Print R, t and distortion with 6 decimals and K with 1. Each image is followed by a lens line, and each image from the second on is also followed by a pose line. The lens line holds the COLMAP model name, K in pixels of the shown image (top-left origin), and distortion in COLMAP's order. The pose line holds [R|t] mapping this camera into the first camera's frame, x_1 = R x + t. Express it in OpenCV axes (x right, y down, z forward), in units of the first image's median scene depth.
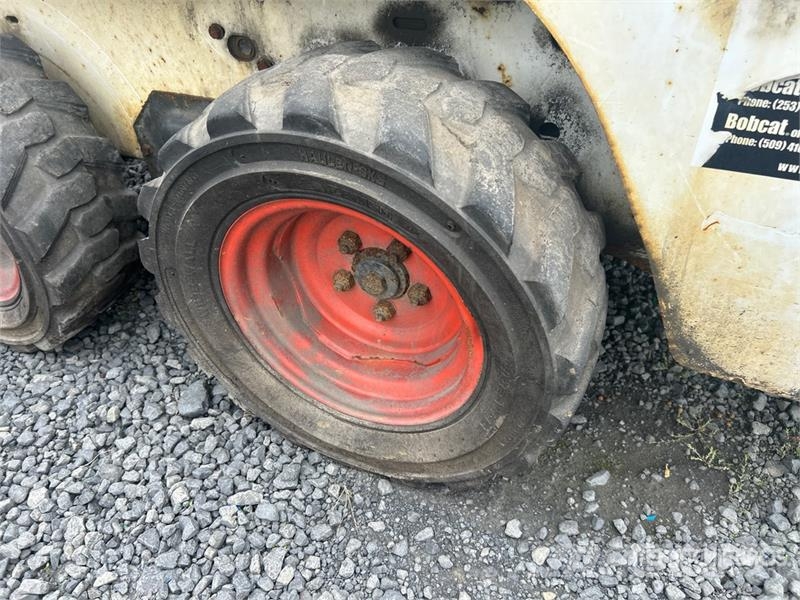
lens RADIAL K [[614.5, 0, 390.8], [0, 614.5, 305.1], [0, 0, 1]] dist [0.044576, -0.061329]
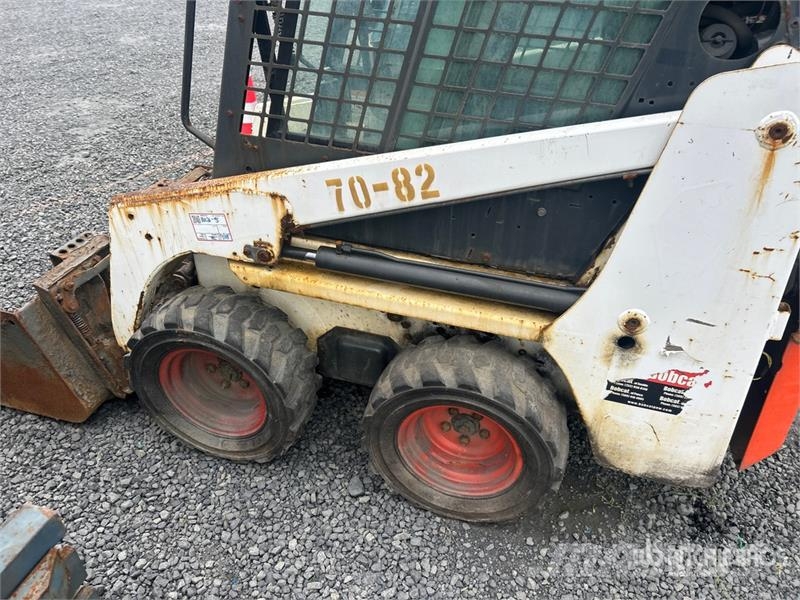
lens RADIAL K [[605.7, 0, 405.2], [0, 605.7, 302.5], [0, 0, 1]] dist [0.051649, -0.064612]
pose [[0.986580, -0.009349, 0.163011, -0.543511], [0.024107, 0.995758, -0.088795, -0.278884], [-0.161490, 0.091533, 0.982620, -1.053773]]
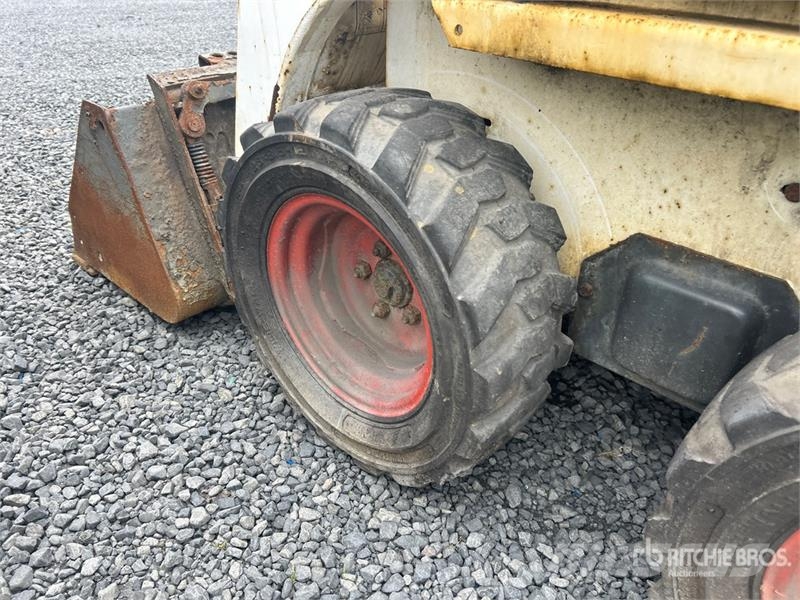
lens RADIAL K [[608.9, 0, 400.0], [0, 608.9, 300.0], [0, 0, 1]] dist [0.051989, -0.058660]
pose [[0.940278, 0.238506, -0.242882, -0.524814], [-0.270045, 0.957035, -0.105640, -0.101600], [0.207250, 0.164920, 0.964287, 0.183567]]
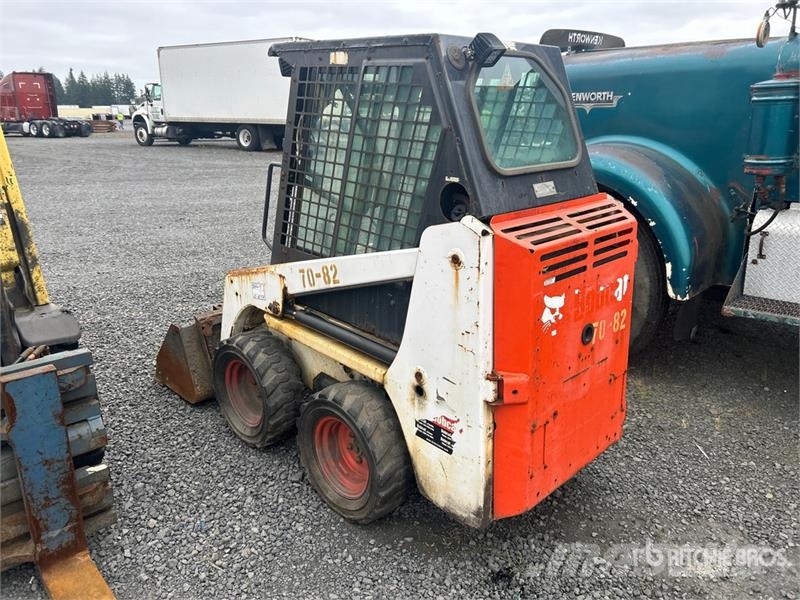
lens RADIAL K [[598.9, 0, 394.8], [0, 598.9, 306.7], [0, 0, 1]] dist [0.058564, -0.061240]
pose [[0.924641, 0.198440, -0.325056, 0.969979], [-0.300505, 0.904495, -0.302630, 0.171369], [0.233958, 0.377505, 0.895965, -1.930850]]
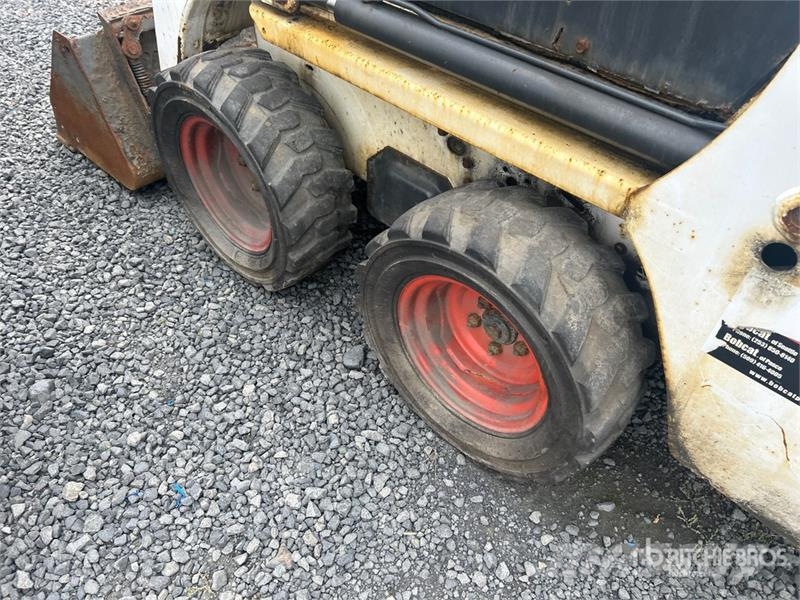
lens RADIAL K [[605.7, 0, 405.2], [0, 605.7, 302.5], [0, 0, 1]] dist [0.051649, -0.064612]
pose [[0.939523, 0.299630, -0.165886, -0.006785], [-0.284512, 0.952457, 0.108986, -0.188275], [0.190655, -0.055198, 0.980104, -0.440888]]
